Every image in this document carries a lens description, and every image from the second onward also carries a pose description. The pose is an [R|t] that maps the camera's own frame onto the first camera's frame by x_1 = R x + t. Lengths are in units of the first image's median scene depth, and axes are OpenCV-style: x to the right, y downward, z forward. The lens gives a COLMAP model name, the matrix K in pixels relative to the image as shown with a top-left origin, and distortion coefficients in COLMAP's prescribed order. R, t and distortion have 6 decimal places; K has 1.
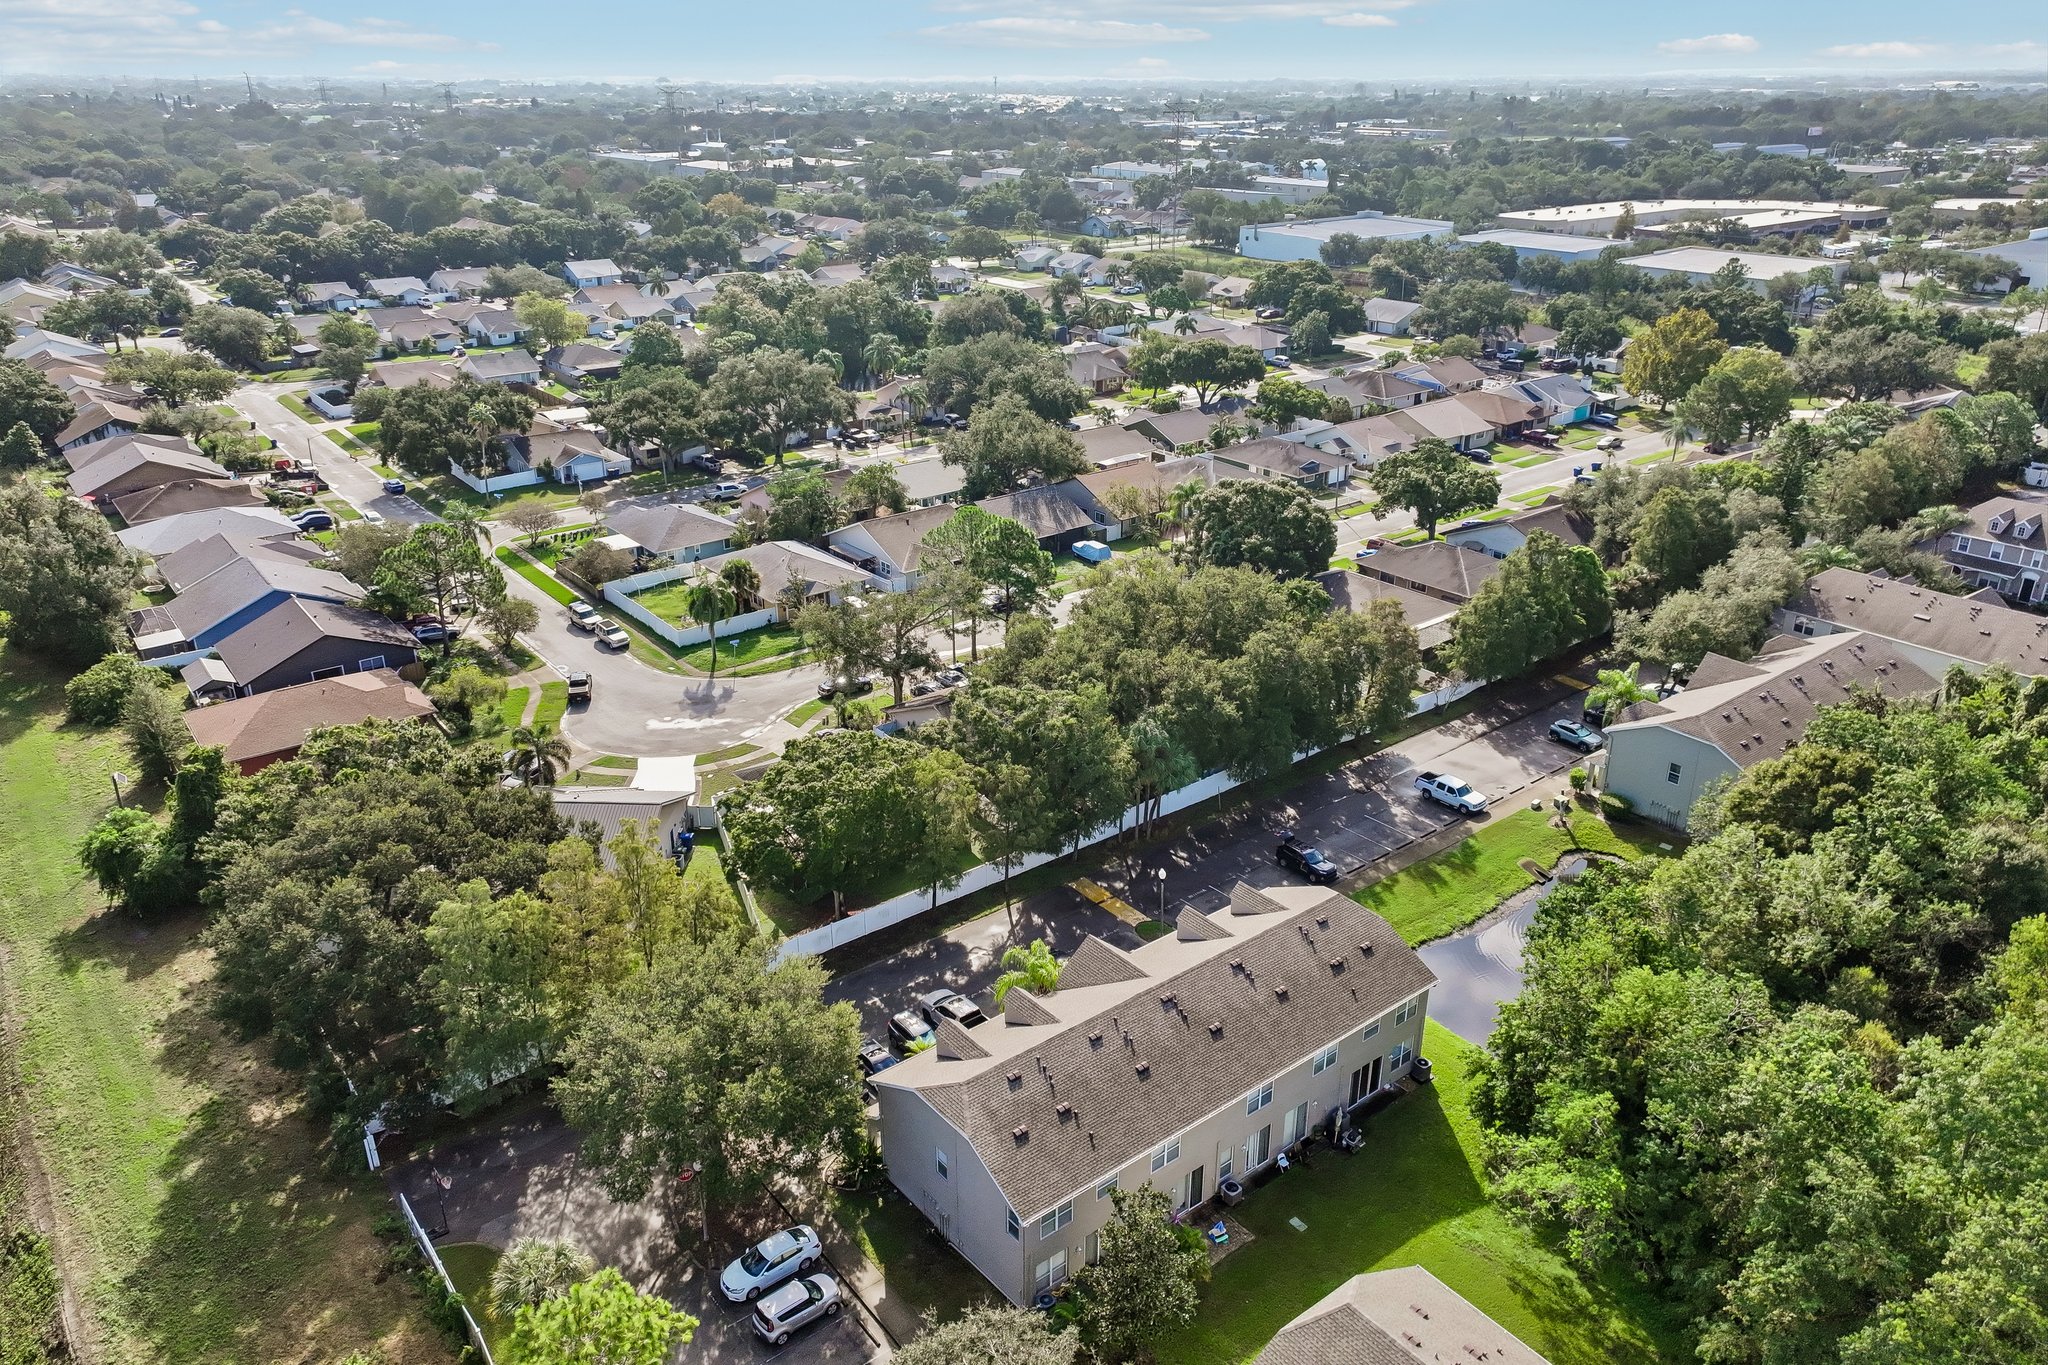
lens RADIAL K [[1432.5, 0, 1024.9], [0, 1432.5, 692.8], [0, 0, 1]] dist [-0.002586, 0.015073]
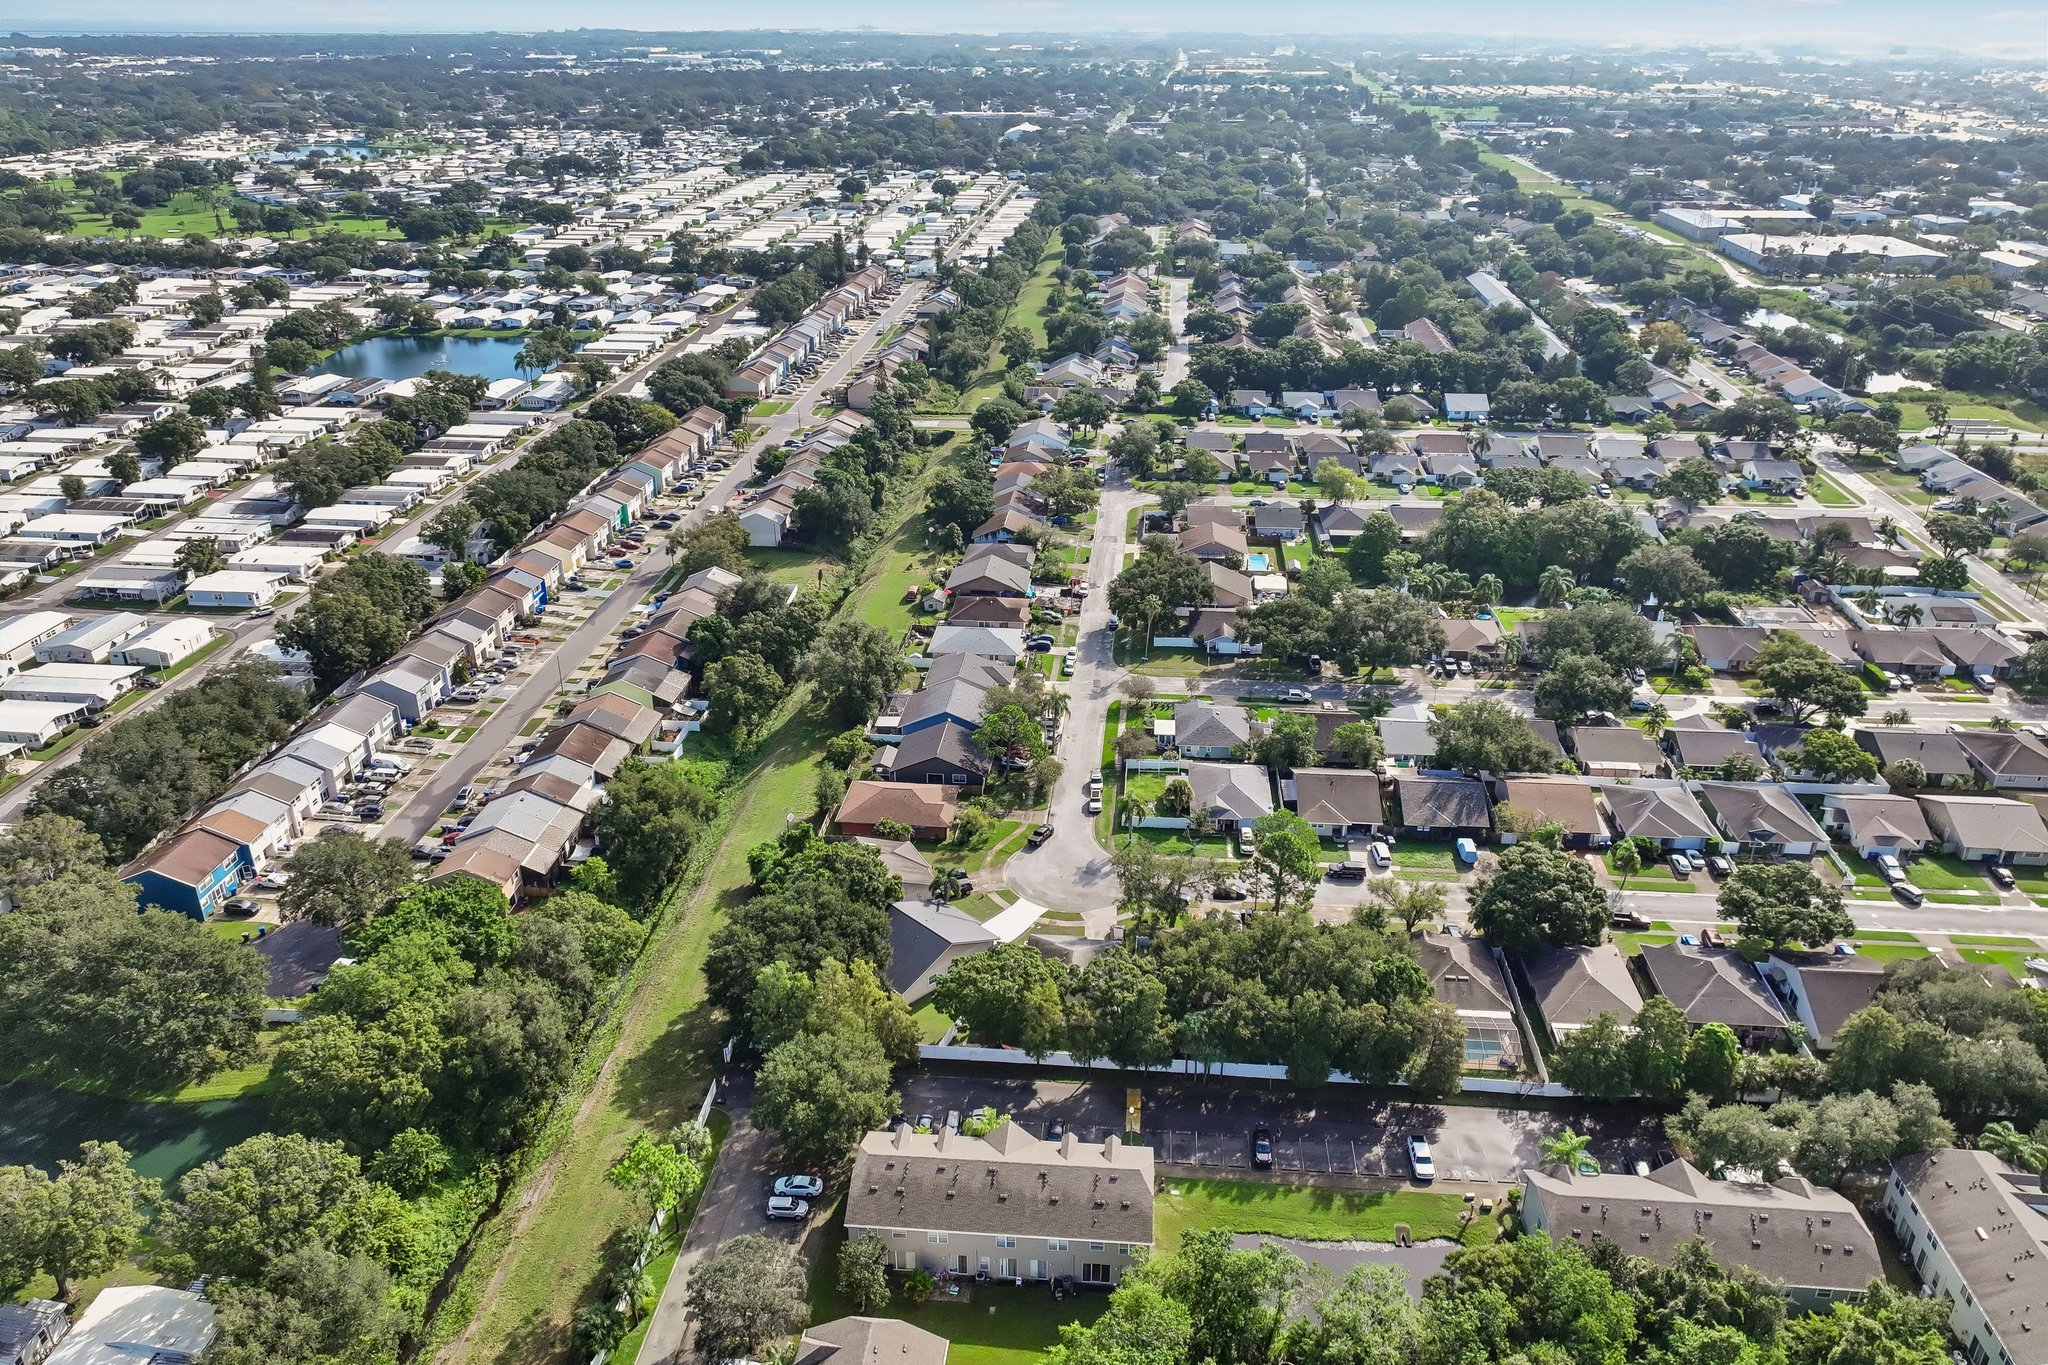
lens RADIAL K [[1432.5, 0, 1038.3], [0, 1432.5, 679.4], [0, 0, 1]] dist [-0.002586, 0.015073]
pose [[0.731537, 0.290004, -0.617050, 0.596760], [-0.273600, 0.953827, 0.123920, -0.349158], [0.624496, 0.078173, 0.777106, -0.259826]]
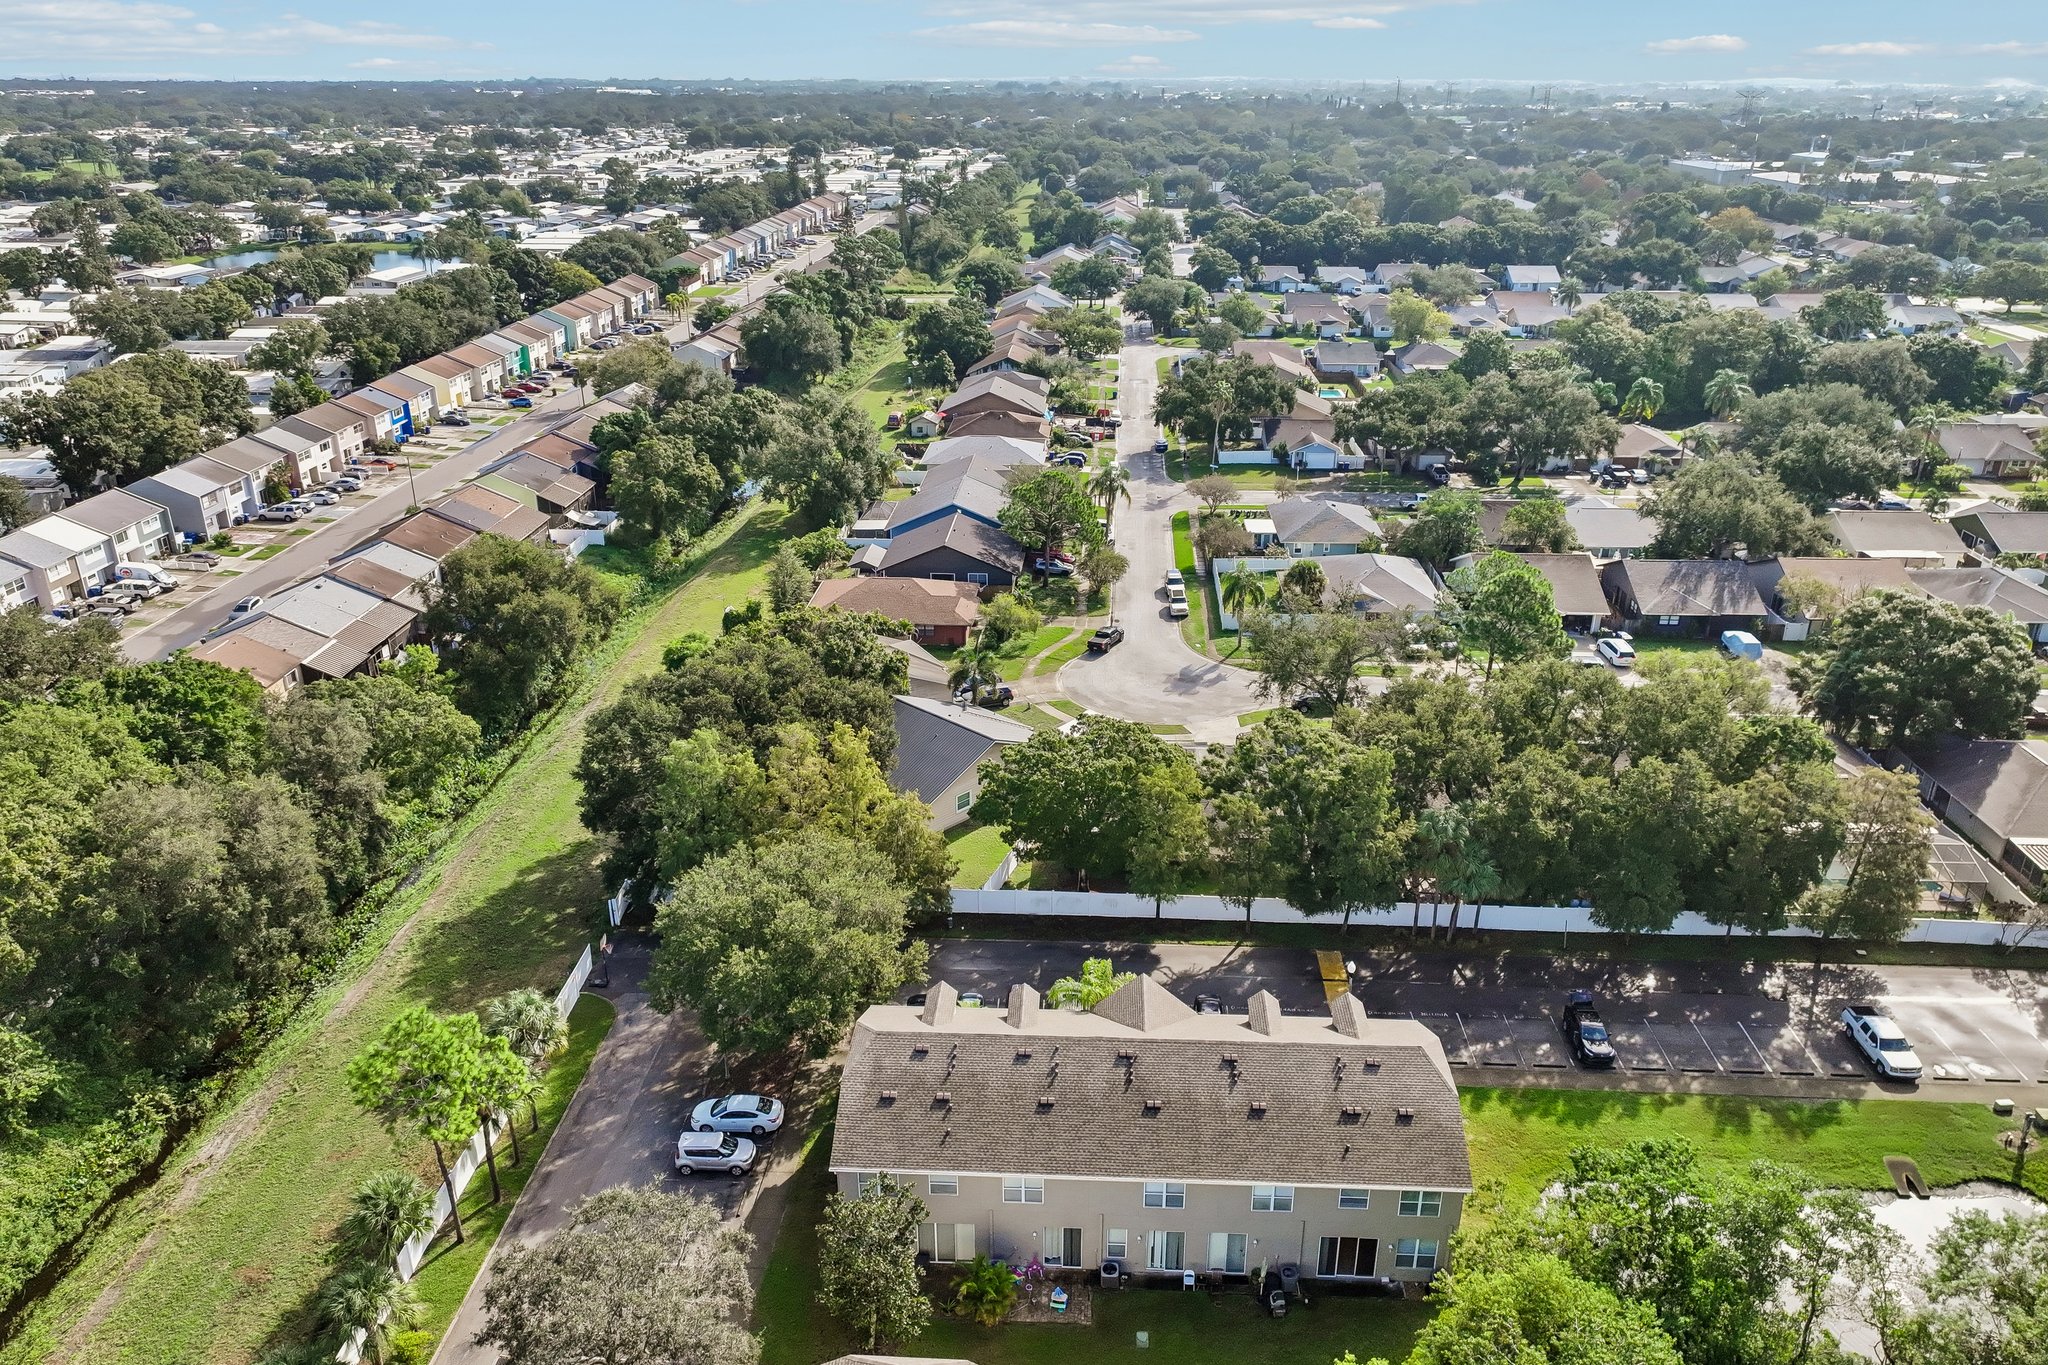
lens RADIAL K [[1432.5, 0, 1036.8], [0, 1432.5, 683.6], [0, 0, 1]] dist [-0.002586, 0.015073]
pose [[0.752687, 0.257995, -0.605723, 0.298750], [-0.262334, 0.961359, 0.083488, -0.045560], [0.603857, 0.096062, 0.791283, 0.101011]]
